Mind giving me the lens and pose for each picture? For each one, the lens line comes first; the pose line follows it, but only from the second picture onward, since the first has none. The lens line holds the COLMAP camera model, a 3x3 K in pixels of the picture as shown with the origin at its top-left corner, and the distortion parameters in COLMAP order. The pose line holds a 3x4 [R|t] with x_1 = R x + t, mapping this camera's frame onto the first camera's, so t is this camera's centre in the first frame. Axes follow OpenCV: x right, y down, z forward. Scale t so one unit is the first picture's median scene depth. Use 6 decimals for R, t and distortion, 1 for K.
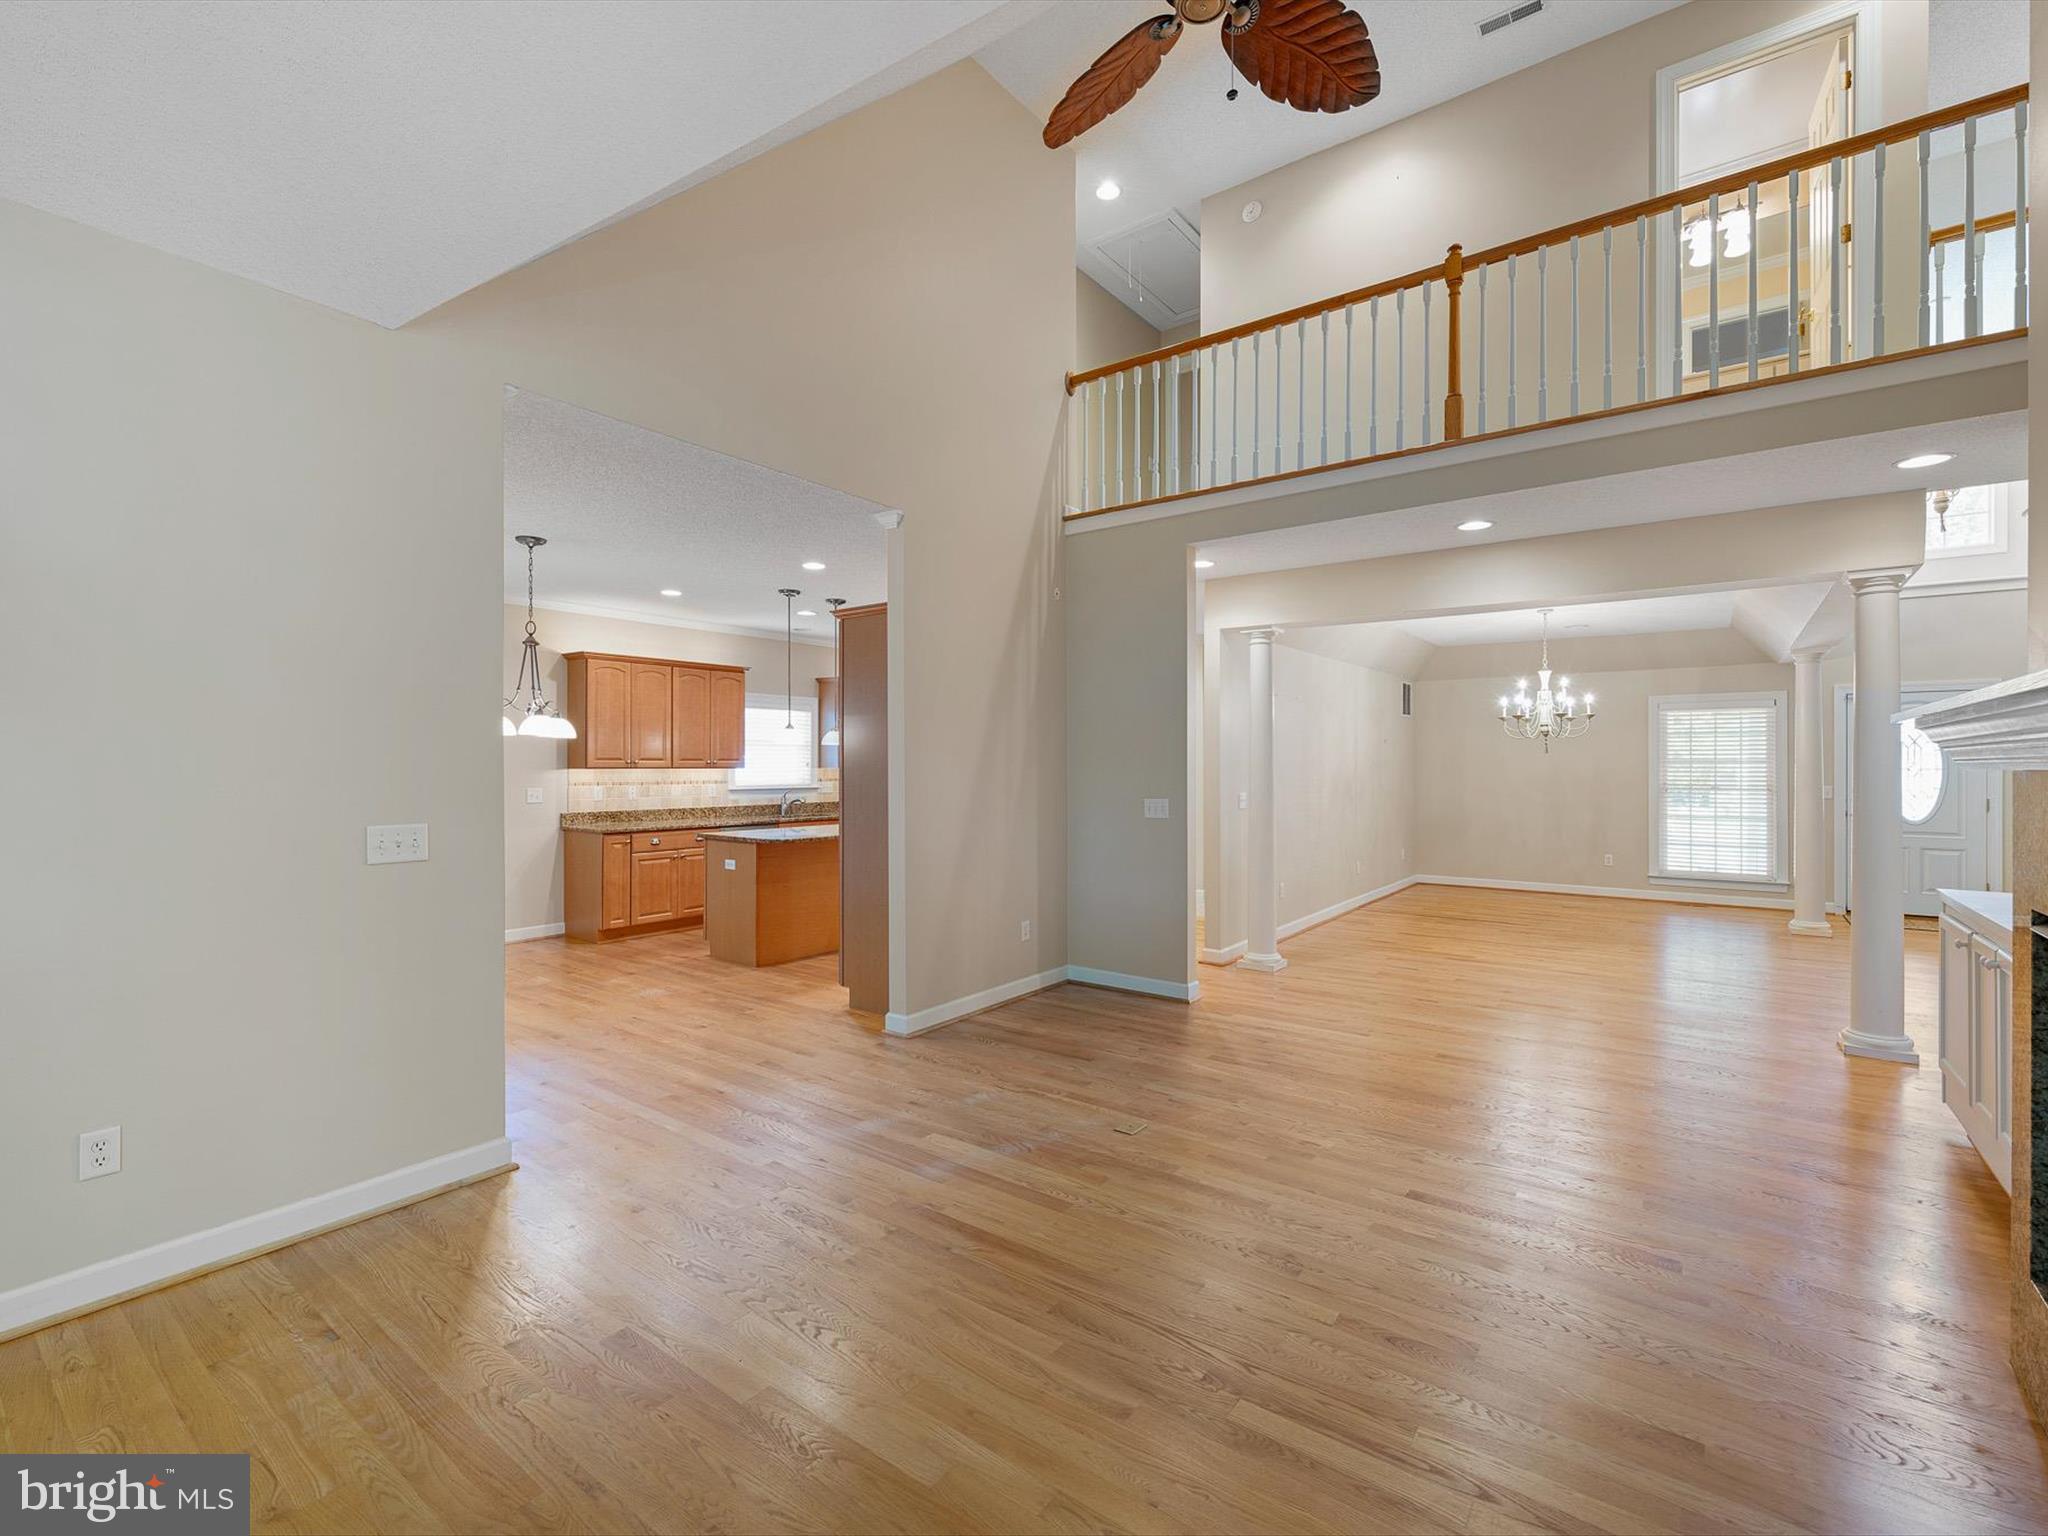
lens RADIAL K [[915.5, 0, 1018.6], [0, 915.5, 765.9], [0, 0, 1]] dist [0.000913, 0.000159]
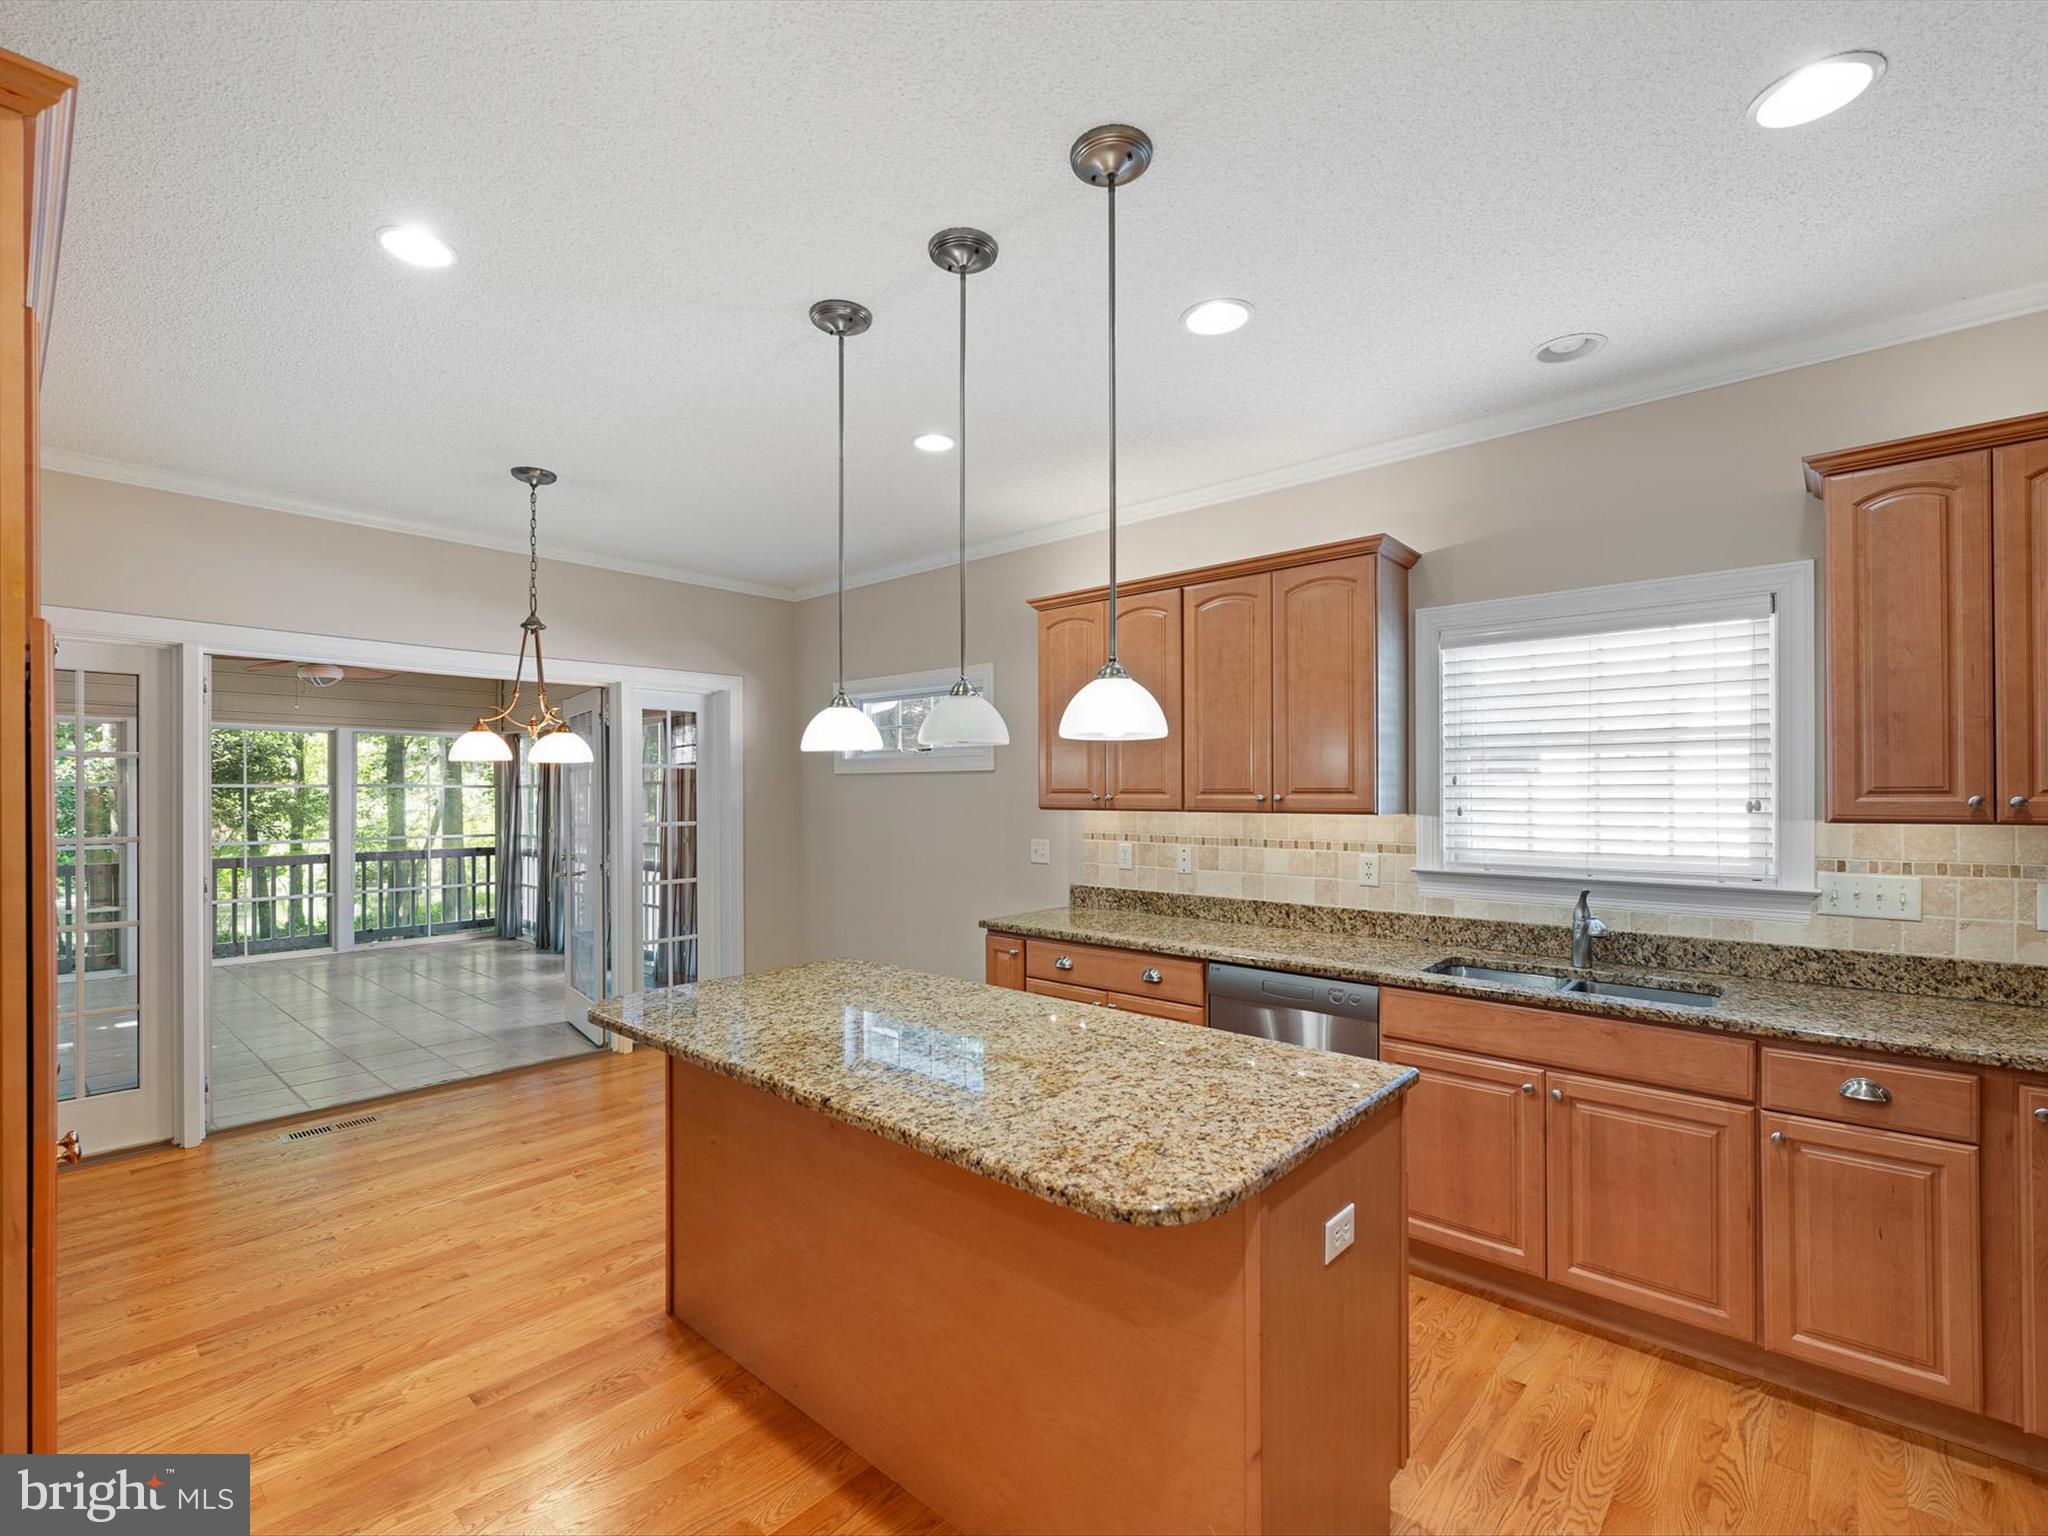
lens RADIAL K [[915.5, 0, 1018.6], [0, 915.5, 765.9], [0, 0, 1]] dist [0.000913, 0.000159]
pose [[-0.076138, -0.035678, -0.996459, 0.079978], [-0.006772, 0.999355, -0.035265, -0.003009], [0.997074, 0.004063, -0.076330, 0.916886]]
